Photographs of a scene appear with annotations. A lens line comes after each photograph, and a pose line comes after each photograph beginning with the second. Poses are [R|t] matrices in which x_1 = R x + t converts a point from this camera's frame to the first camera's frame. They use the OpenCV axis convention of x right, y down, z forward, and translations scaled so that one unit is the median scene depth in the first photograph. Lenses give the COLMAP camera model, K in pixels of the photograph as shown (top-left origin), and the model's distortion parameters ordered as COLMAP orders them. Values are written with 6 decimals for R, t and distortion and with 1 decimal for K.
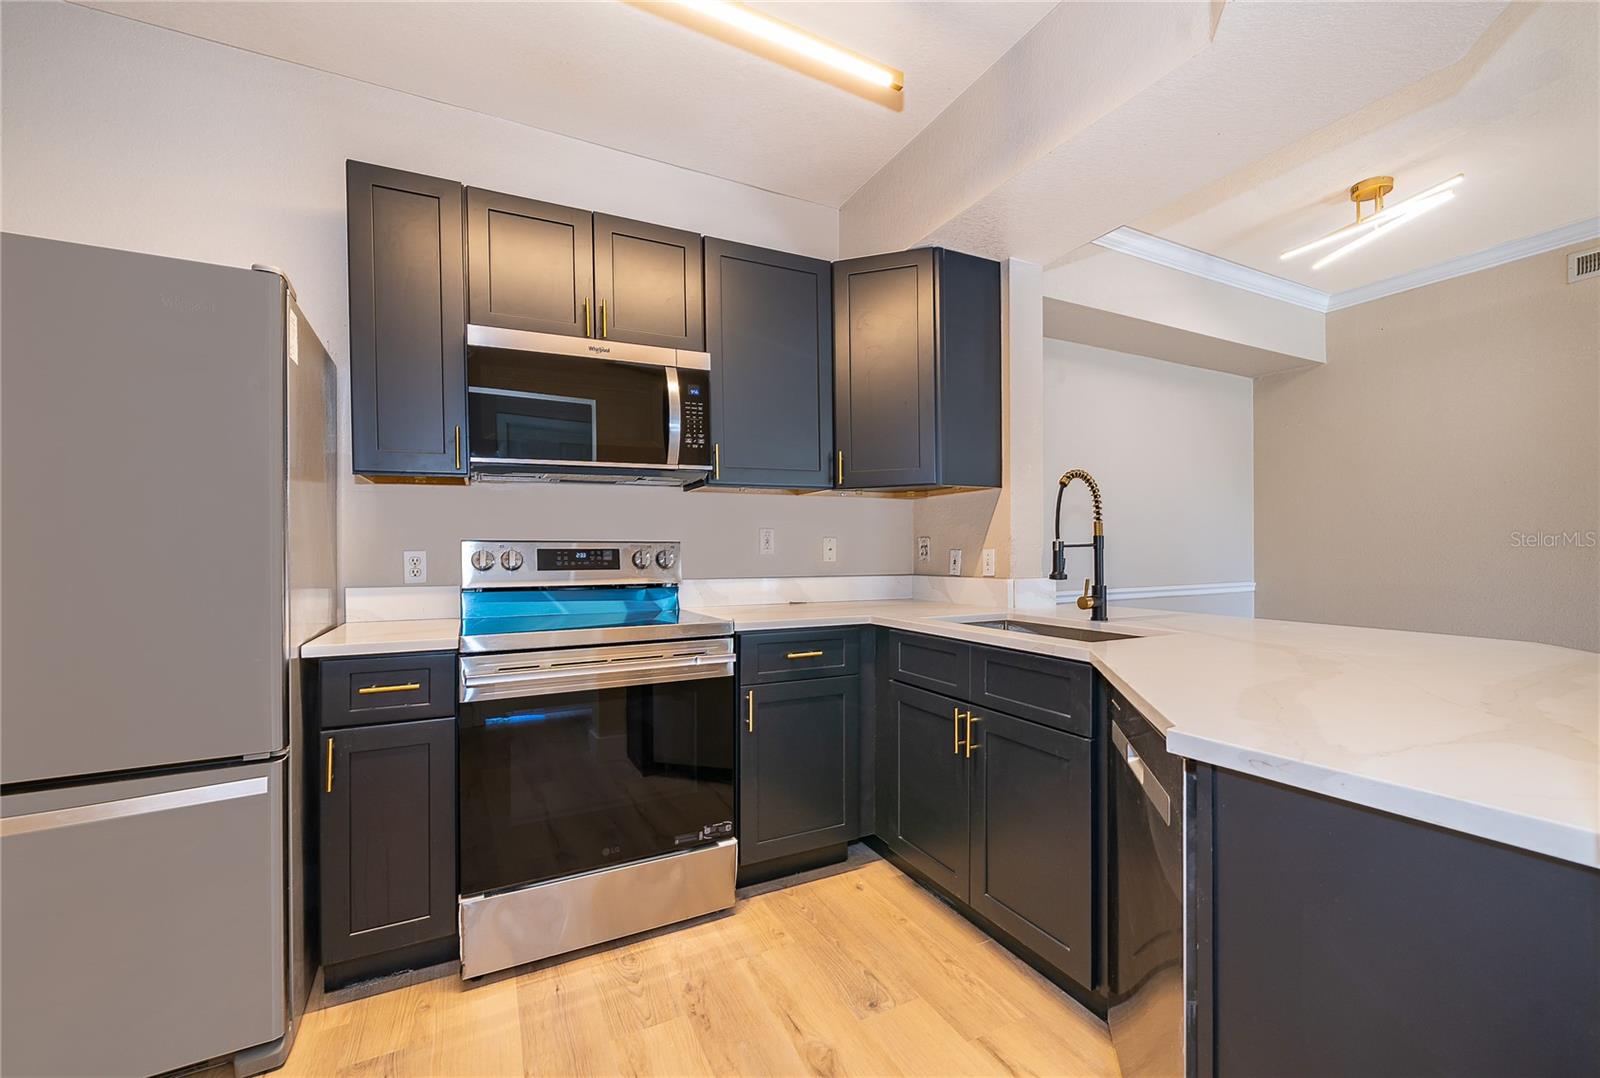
lens RADIAL K [[654.8, 0, 816.5], [0, 654.8, 551.6], [0, 0, 1]] dist [-0.000578, -0.000206]
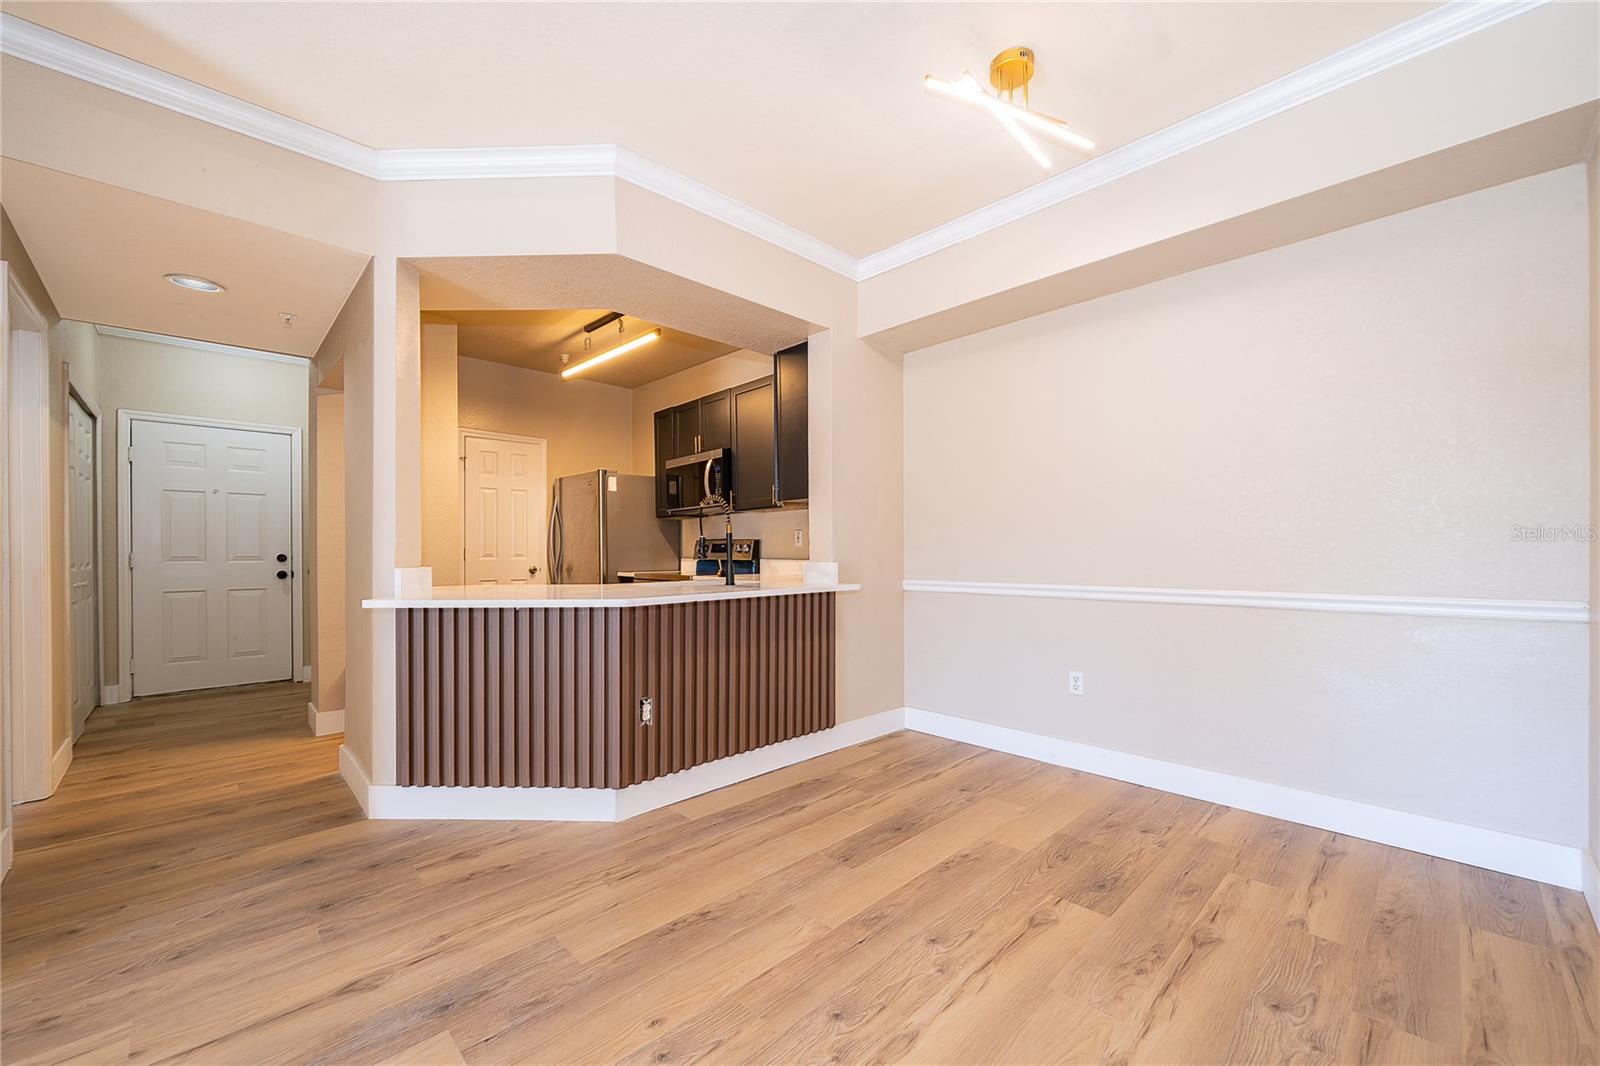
lens RADIAL K [[631.5, 0, 800.9], [0, 631.5, 554.0], [0, 0, 1]] dist [-0.000440, -0.000218]
pose [[0.286681, 0.006403, -0.958005, 1.911735], [0.002737, 0.999968, 0.007502, 0.017490], [0.958022, -0.004773, 0.286654, 0.696378]]
